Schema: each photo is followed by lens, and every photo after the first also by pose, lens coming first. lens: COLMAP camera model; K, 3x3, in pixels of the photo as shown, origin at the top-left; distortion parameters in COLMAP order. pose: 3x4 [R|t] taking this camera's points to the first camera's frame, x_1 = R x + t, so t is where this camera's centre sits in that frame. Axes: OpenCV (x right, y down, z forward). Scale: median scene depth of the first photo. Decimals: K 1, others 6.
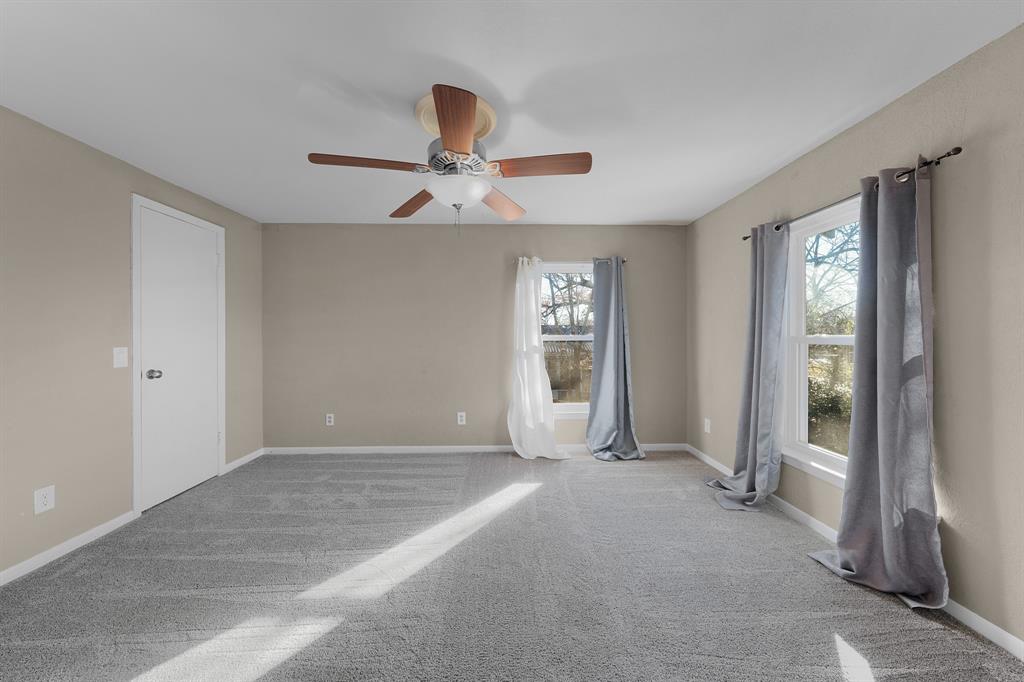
lens RADIAL K [[356.9, 0, 519.4], [0, 356.9, 337.9], [0, 0, 1]] dist [-0.001242, 0.000372]
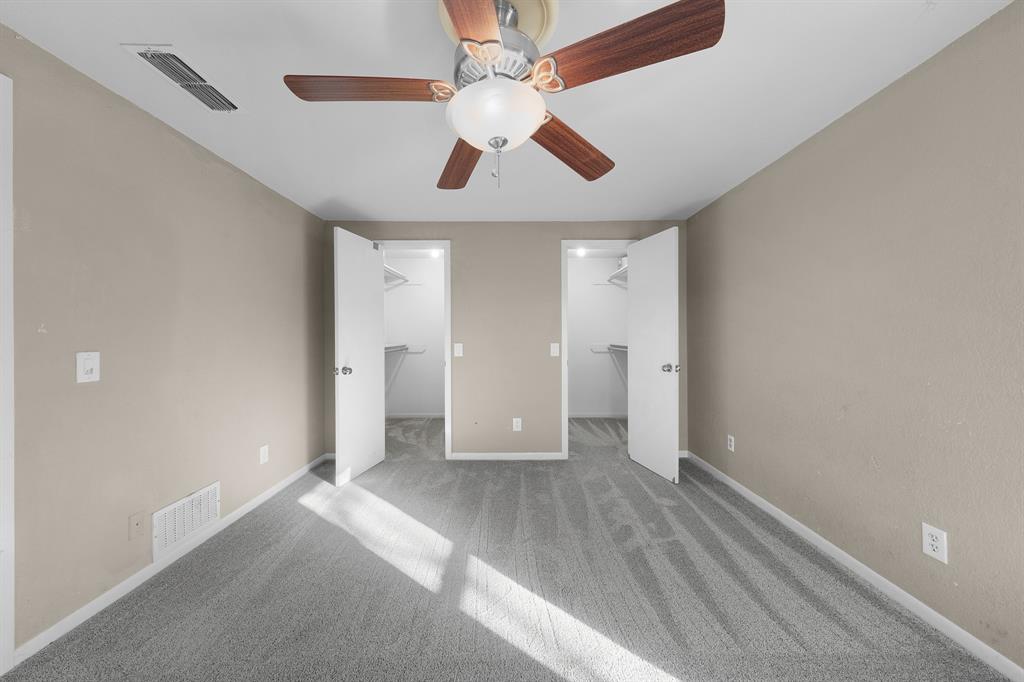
lens RADIAL K [[356.9, 0, 518.8], [0, 356.9, 336.2], [0, 0, 1]] dist [-0.001242, 0.000372]
pose [[-0.045525, 0.004941, -0.998951, 0.417819], [-0.002850, 0.999983, 0.005076, -0.010647], [0.998959, 0.003078, -0.045510, 0.900055]]
